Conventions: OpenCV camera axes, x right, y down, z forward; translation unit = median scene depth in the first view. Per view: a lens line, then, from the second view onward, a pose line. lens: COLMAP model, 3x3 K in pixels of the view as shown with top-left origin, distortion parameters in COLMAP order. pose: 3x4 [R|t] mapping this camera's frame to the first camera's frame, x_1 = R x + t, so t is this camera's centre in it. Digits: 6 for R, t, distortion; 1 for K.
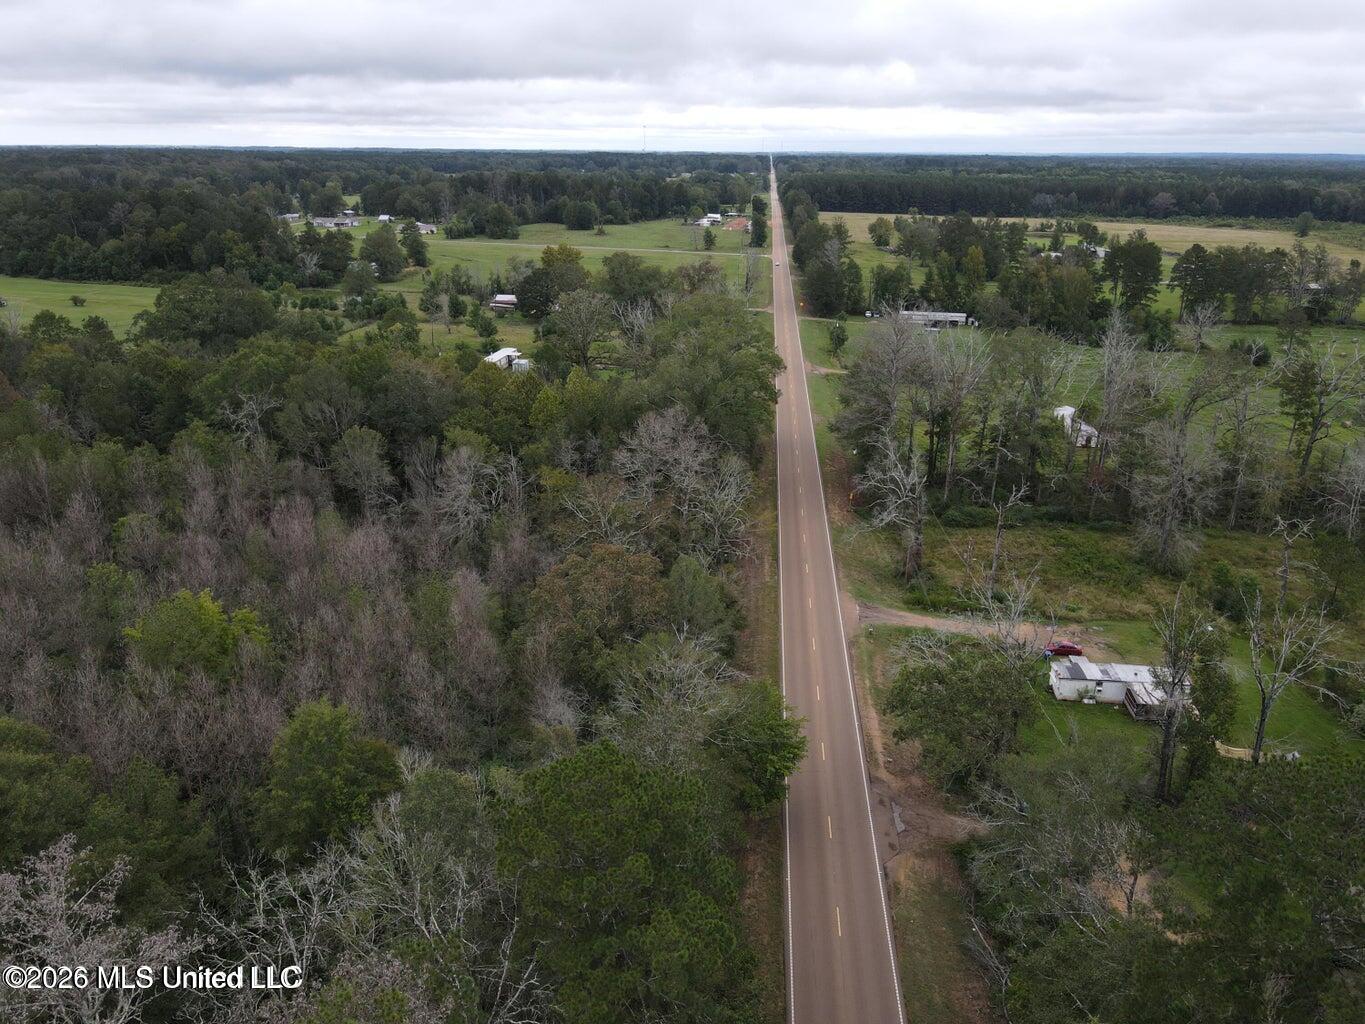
lens RADIAL K [[1010.8, 0, 682.5], [0, 1010.8, 512.0], [0, 0, 1]] dist [0.008484, 0.009058]
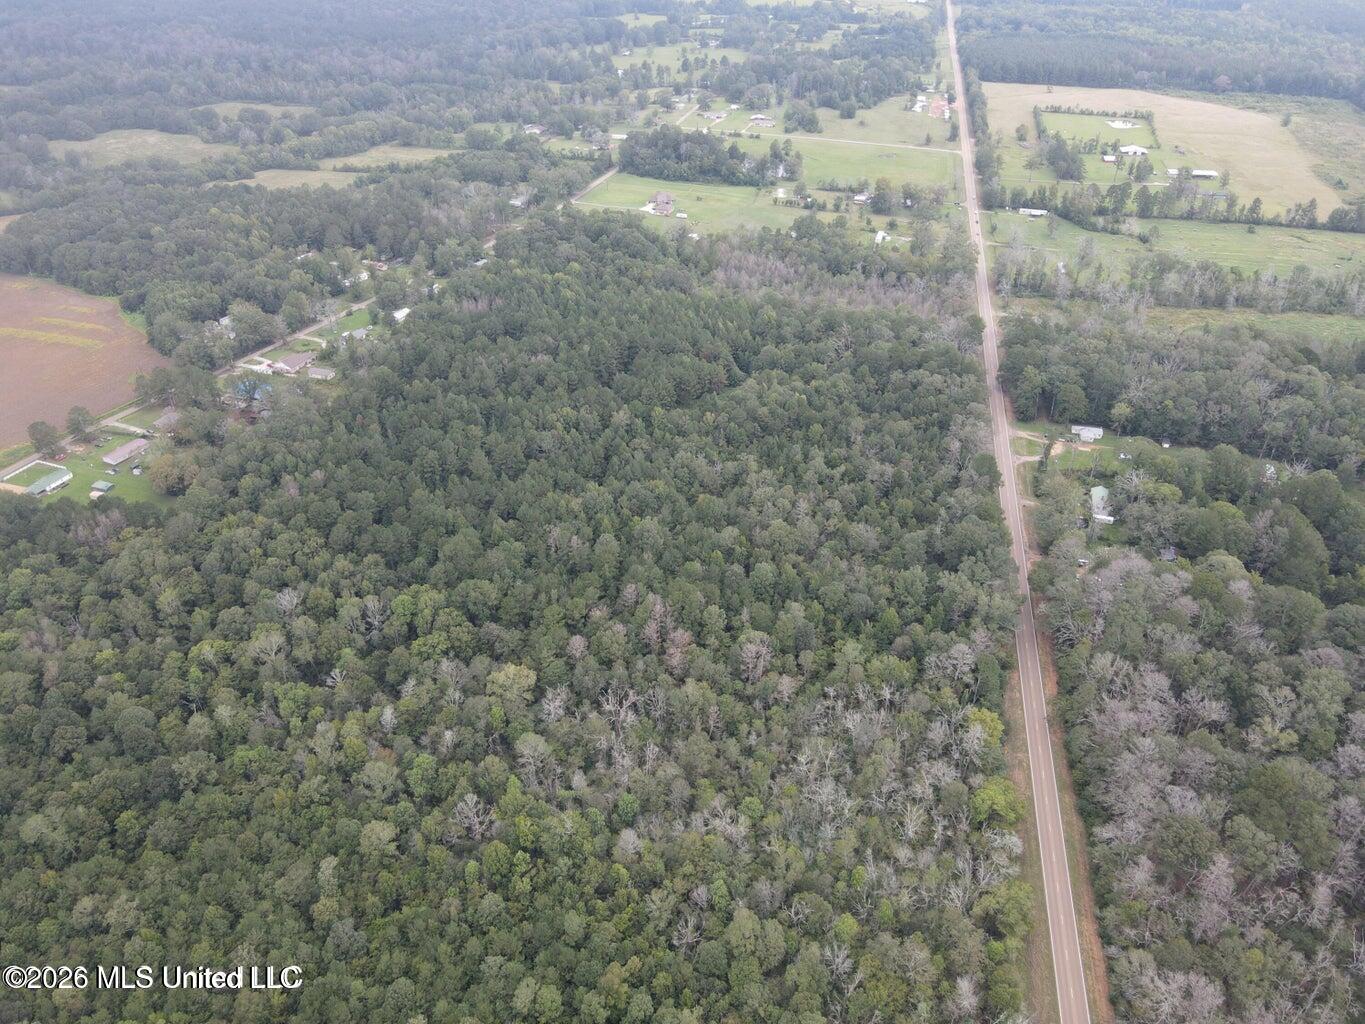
lens RADIAL K [[996.7, 0, 677.6], [0, 996.7, 529.4], [0, 0, 1]] dist [0.010956, 0.006525]
pose [[0.992501, 0.061676, -0.105540, -0.584989], [-0.033515, 0.967594, 0.250277, -0.040213], [0.117556, -0.244863, 0.962405, -3.092579]]
